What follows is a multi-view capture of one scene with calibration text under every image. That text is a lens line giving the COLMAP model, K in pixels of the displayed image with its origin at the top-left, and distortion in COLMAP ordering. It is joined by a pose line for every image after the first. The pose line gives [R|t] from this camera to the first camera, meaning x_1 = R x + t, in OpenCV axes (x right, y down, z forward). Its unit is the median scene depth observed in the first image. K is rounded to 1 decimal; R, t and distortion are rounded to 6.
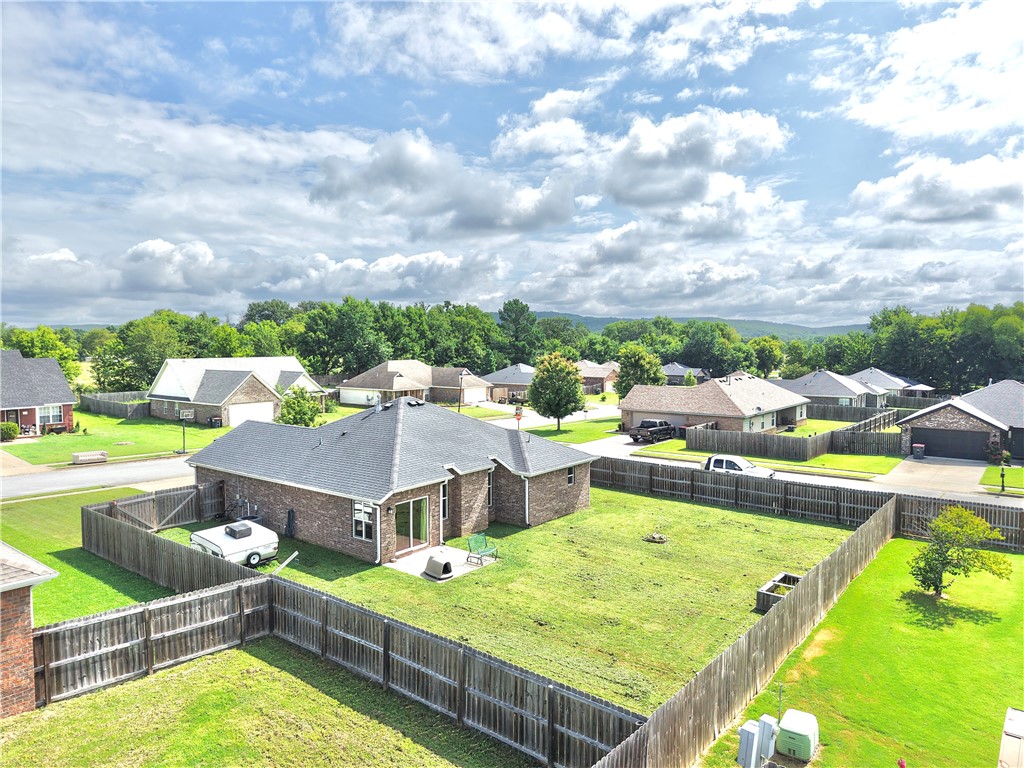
lens RADIAL K [[681.3, 0, 511.3], [0, 681.3, 384.6], [0, 0, 1]] dist [0.011911, -0.011973]
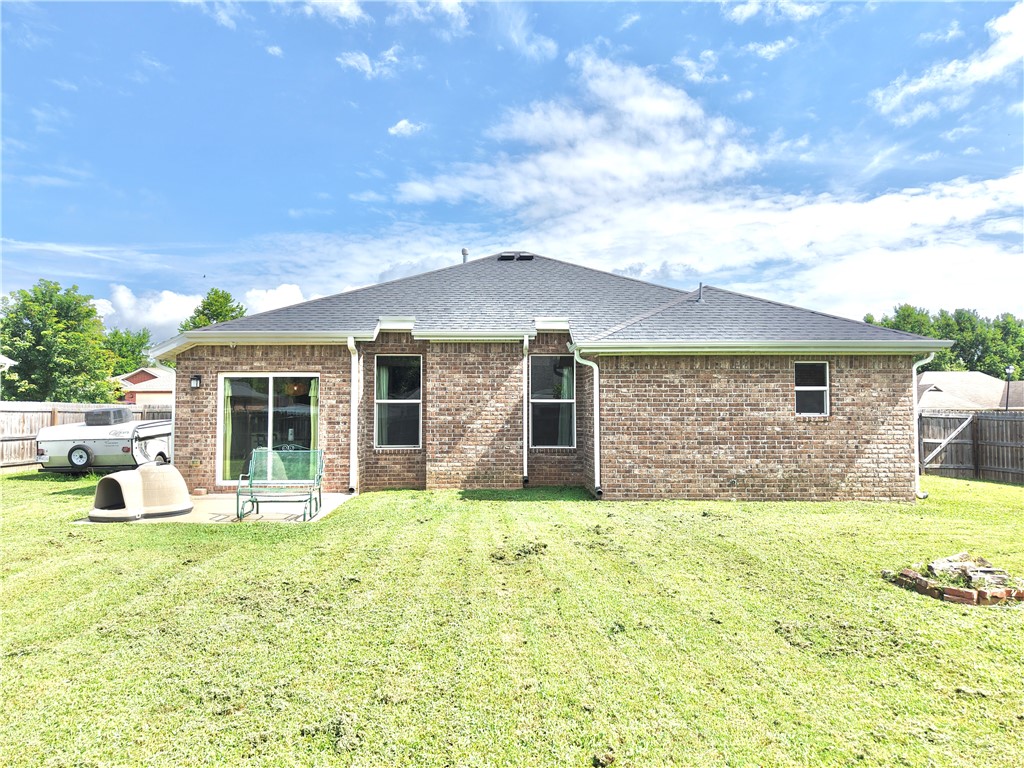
lens RADIAL K [[681.3, 0, 513.3], [0, 681.3, 390.6], [0, 0, 1]] dist [0.011911, -0.011973]
pose [[0.642468, -0.030609, -0.765701, 0.277251], [-0.045238, 0.995944, -0.077770, 0.186508], [0.764976, 0.084603, 0.638478, 0.746147]]
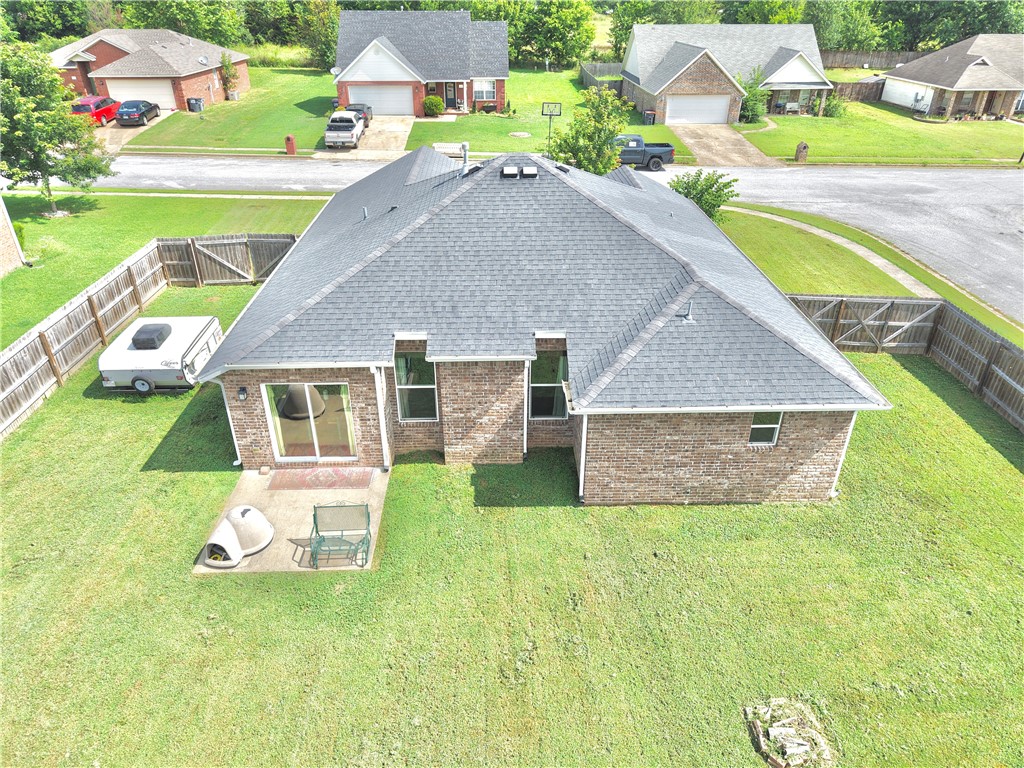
lens RADIAL K [[681.3, 0, 514.2], [0, 681.3, 385.0], [0, 0, 1]] dist [0.011911, -0.011973]
pose [[0.640400, 0.385013, -0.664569, 0.277144], [-0.047849, 0.883597, 0.465797, -0.074701], [0.766549, -0.266498, 0.584278, 0.730088]]
